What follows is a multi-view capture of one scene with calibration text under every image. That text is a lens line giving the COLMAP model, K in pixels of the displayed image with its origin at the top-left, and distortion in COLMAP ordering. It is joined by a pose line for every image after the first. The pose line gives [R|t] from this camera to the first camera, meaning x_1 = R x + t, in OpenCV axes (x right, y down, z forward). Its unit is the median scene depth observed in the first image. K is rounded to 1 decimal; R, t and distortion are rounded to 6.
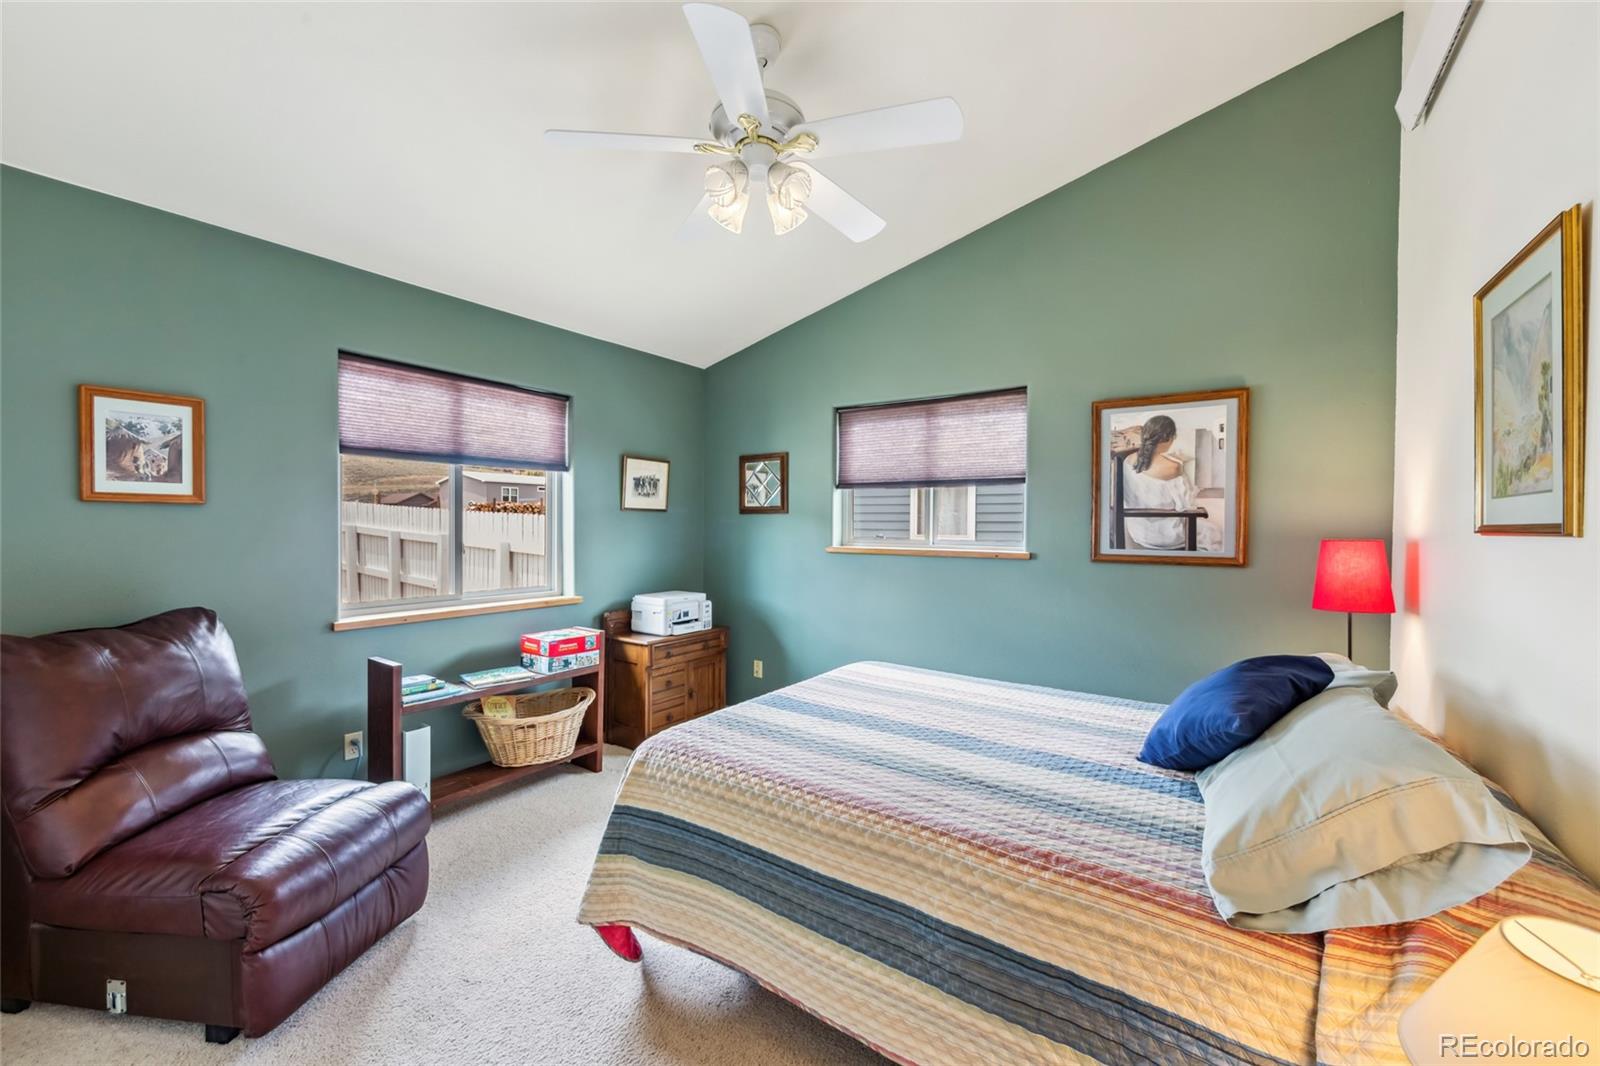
lens RADIAL K [[633.5, 0, 797.1], [0, 633.5, 532.2], [0, 0, 1]] dist [-0.001749, -0.000253]
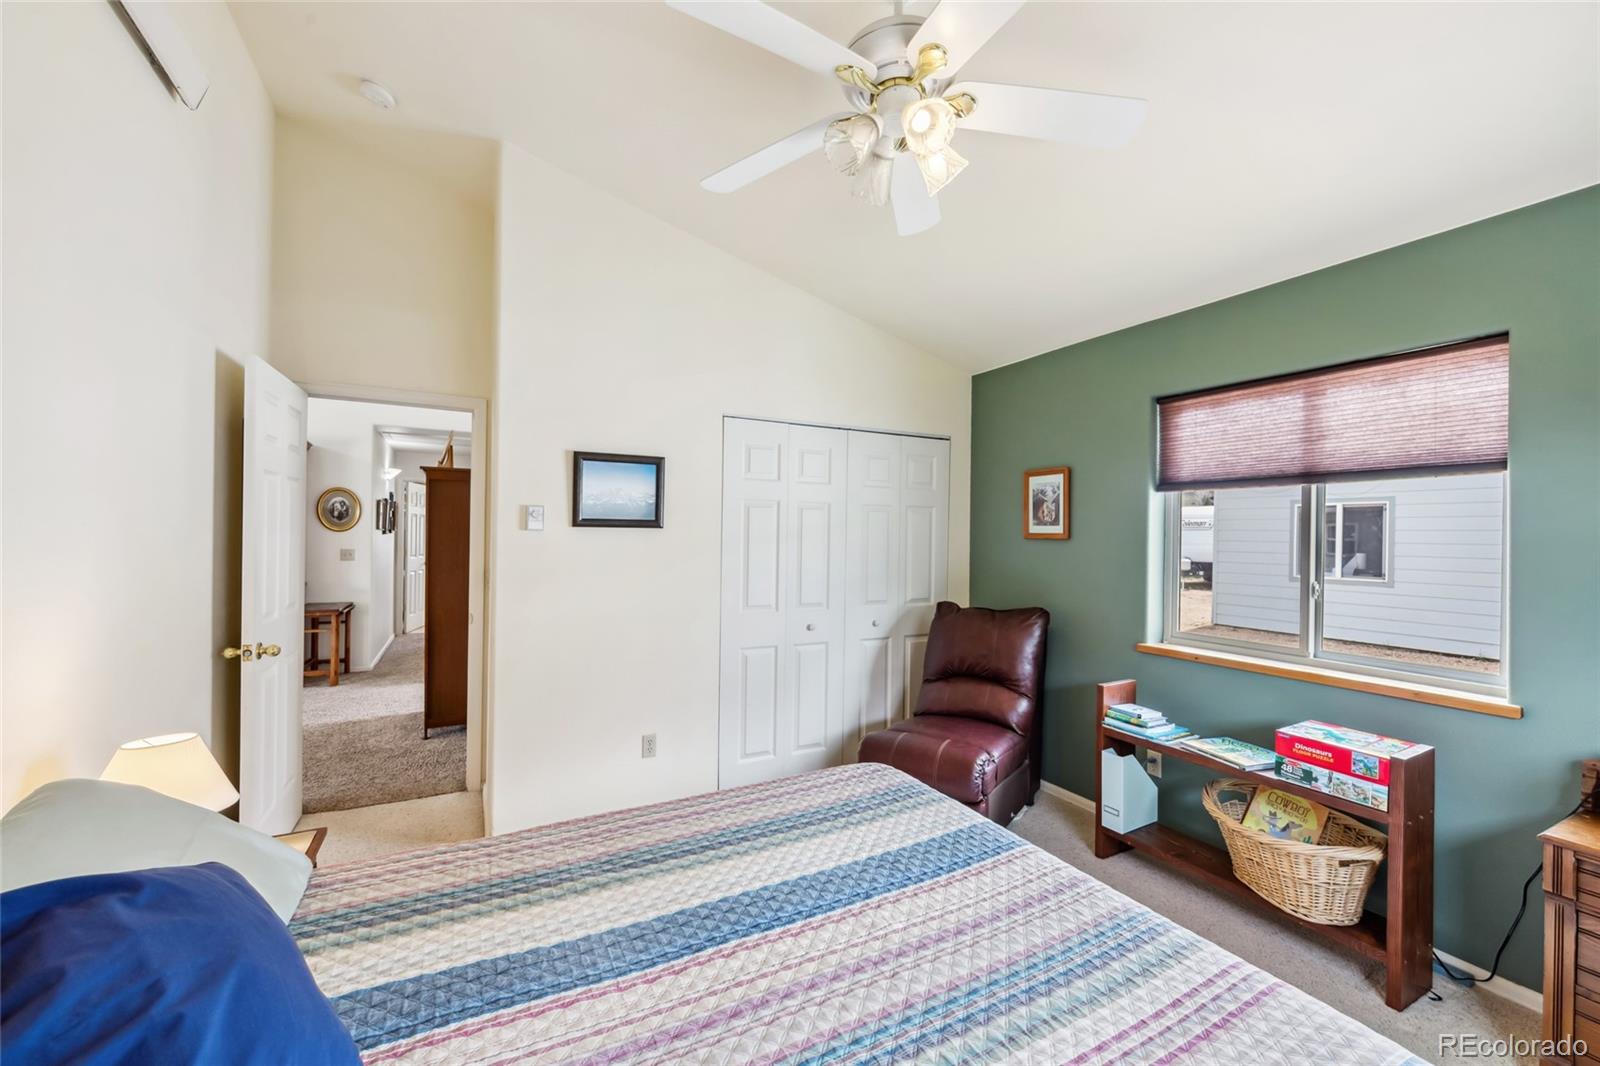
lens RADIAL K [[633.5, 0, 797.1], [0, 633.5, 532.2], [0, 0, 1]] dist [-0.001749, -0.000253]
pose [[-0.455988, -0.016162, -0.889839, 0.552125], [-0.028616, 0.999584, -0.003491, -0.033664], [0.889526, 0.023871, -0.456261, 0.975477]]
